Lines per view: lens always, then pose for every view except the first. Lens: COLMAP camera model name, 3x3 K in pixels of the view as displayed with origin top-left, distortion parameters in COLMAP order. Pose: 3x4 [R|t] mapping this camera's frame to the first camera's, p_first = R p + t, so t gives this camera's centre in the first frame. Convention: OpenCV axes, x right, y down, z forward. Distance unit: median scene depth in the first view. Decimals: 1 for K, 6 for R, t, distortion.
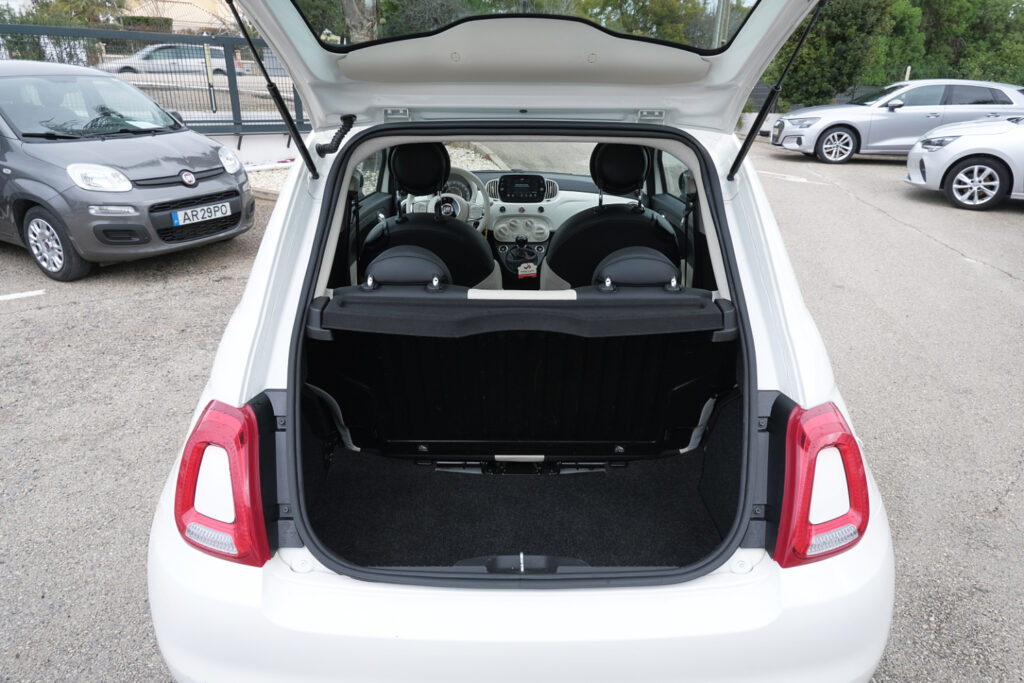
lens RADIAL K [[653.8, 0, 504.1], [0, 653.8, 351.0], [0, 0, 1]] dist [-0.001218, -0.007350]
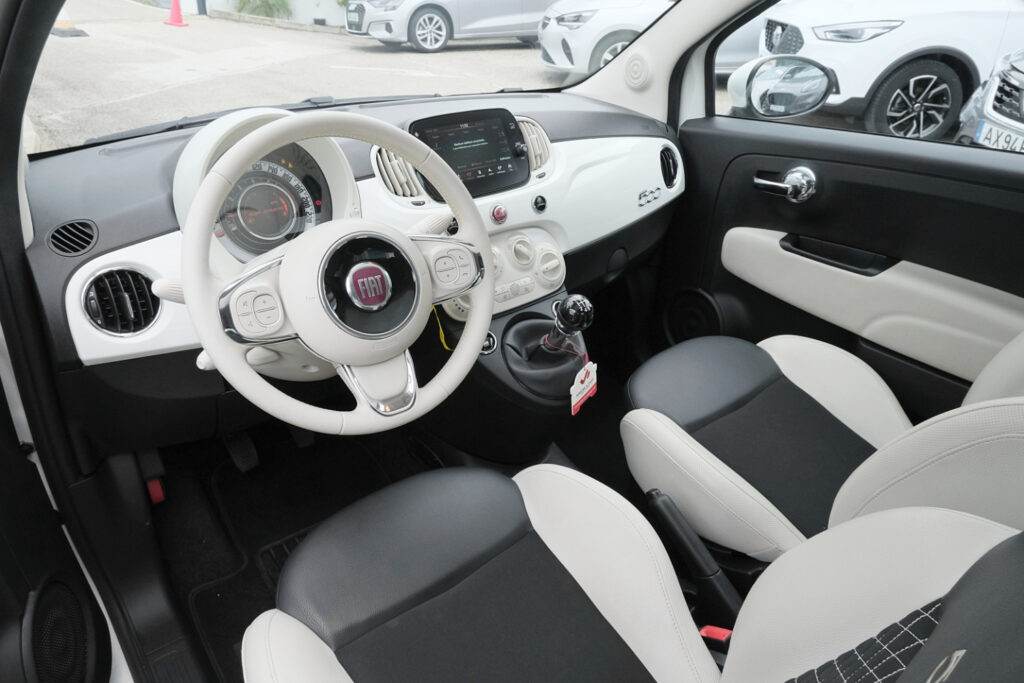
lens RADIAL K [[696.7, 0, 514.9], [0, 696.7, 343.1], [0, 0, 1]] dist [-0.014248, 0.014326]
pose [[0.754834, -0.306995, 0.579637, -0.061792], [0.245971, 0.951703, 0.183738, -0.067800], [-0.608049, 0.003882, 0.793890, 0.219824]]
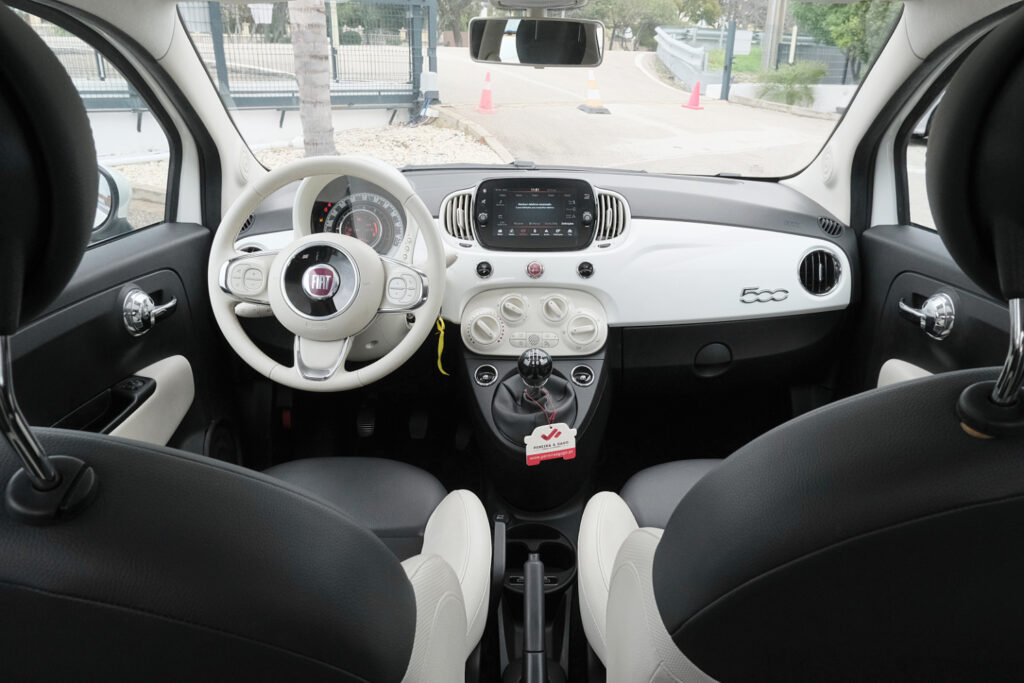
lens RADIAL K [[733.2, 0, 488.7], [0, 733.2, 347.9], [0, 0, 1]] dist [-0.018895, 0.009715]
pose [[0.999670, 0.005321, -0.025118, 0.003499], [-0.005702, 0.999870, -0.015094, -0.051459], [0.025035, 0.015232, 0.999571, 0.179979]]
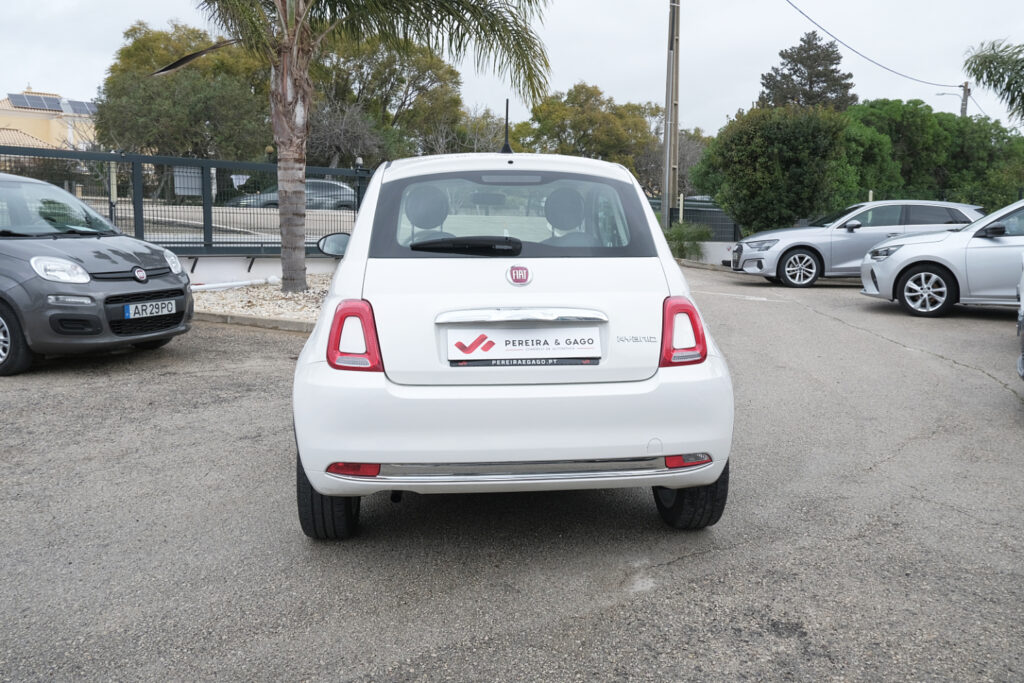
lens RADIAL K [[916.8, 0, 497.6], [0, 916.8, 366.3], [0, 0, 1]] dist [0.001466, -0.013778]
pose [[0.995665, -0.017287, 0.091389, -0.034642], [0.038651, 0.970622, -0.237483, 0.113085], [-0.084599, 0.239986, 0.967083, -0.184209]]
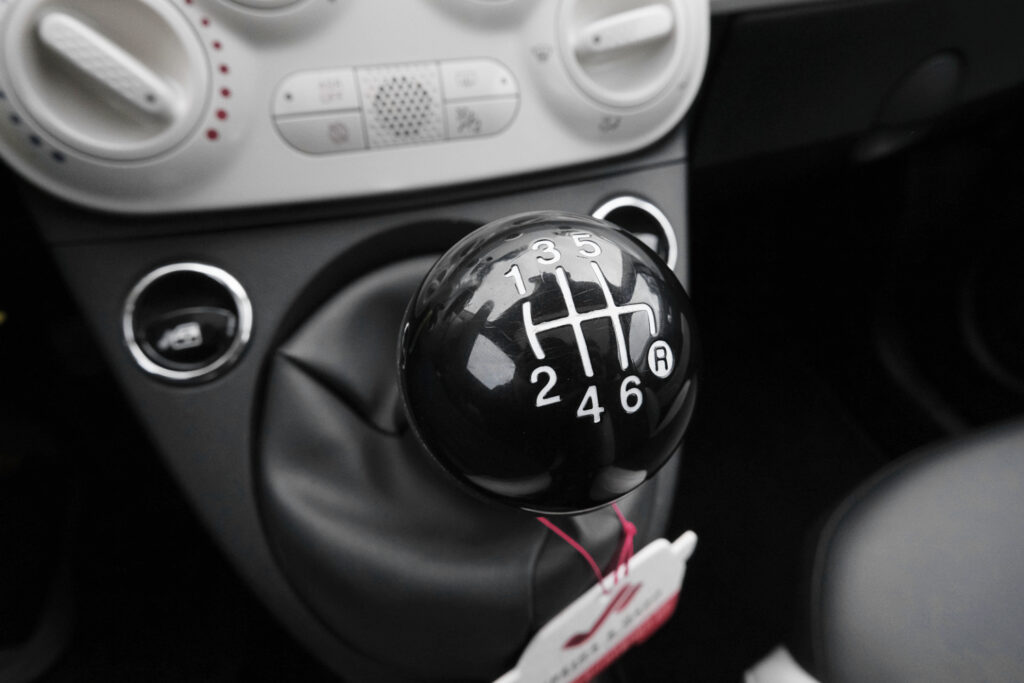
lens RADIAL K [[653.8, 0, 526.8], [0, 653.8, 334.4], [0, 0, 1]] dist [-0.001218, -0.007350]
pose [[0.939615, -0.191378, 0.283723, 0.004378], [0.081627, 0.930428, 0.357268, -0.055354], [-0.332357, -0.312535, 0.889866, 0.287626]]
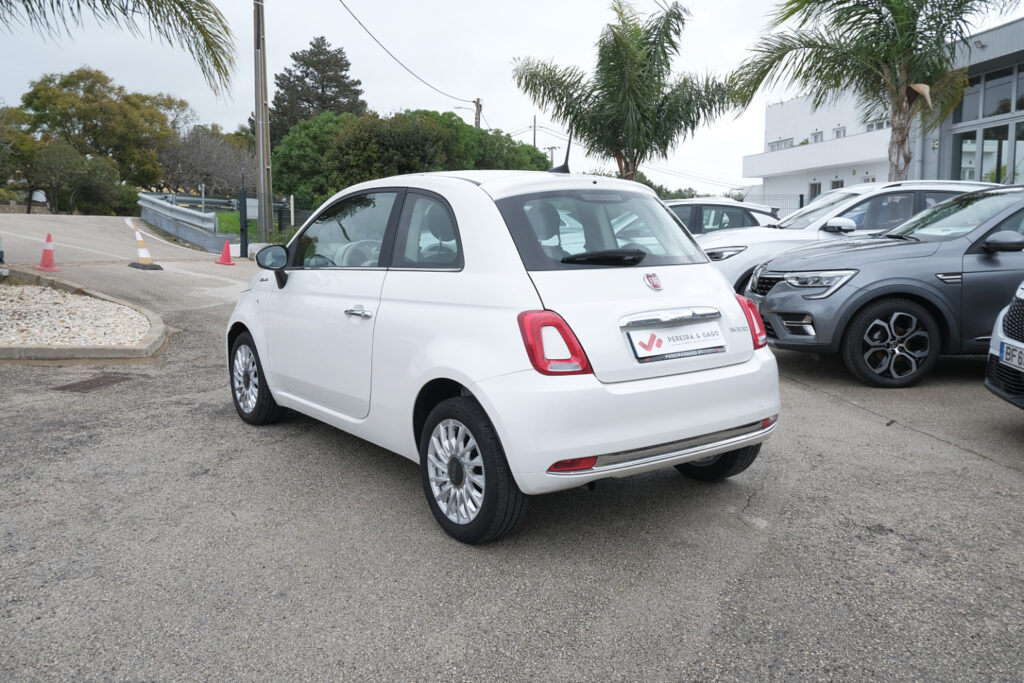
lens RADIAL K [[916.8, 0, 533.5], [0, 916.8, 376.3], [0, 0, 1]] dist [0.001466, -0.013778]
pose [[0.778476, -0.107780, 0.618352, -0.275298], [0.244683, 0.959321, -0.140832, 0.083812], [-0.578019, 0.260934, 0.773180, -0.133249]]
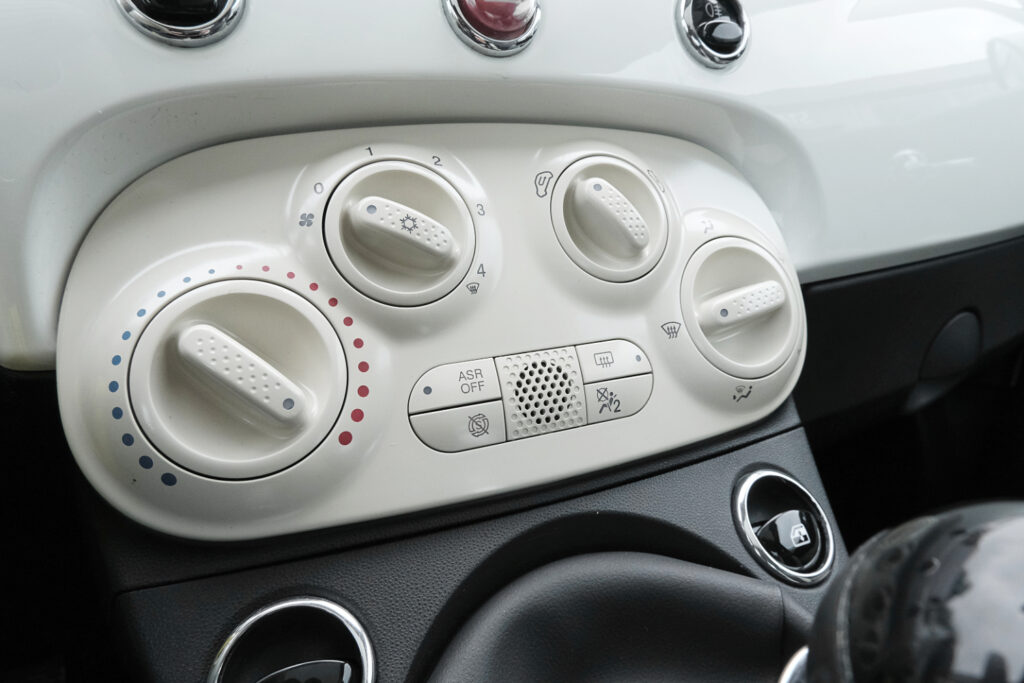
lens RADIAL K [[653.8, 0, 518.5], [0, 653.8, 329.5], [0, 0, 1]] dist [-0.001218, -0.007350]
pose [[0.904594, -0.120142, 0.408992, -0.000775], [0.154058, 0.986751, -0.050880, -0.055988], [-0.397461, 0.109034, 0.911118, 0.292944]]
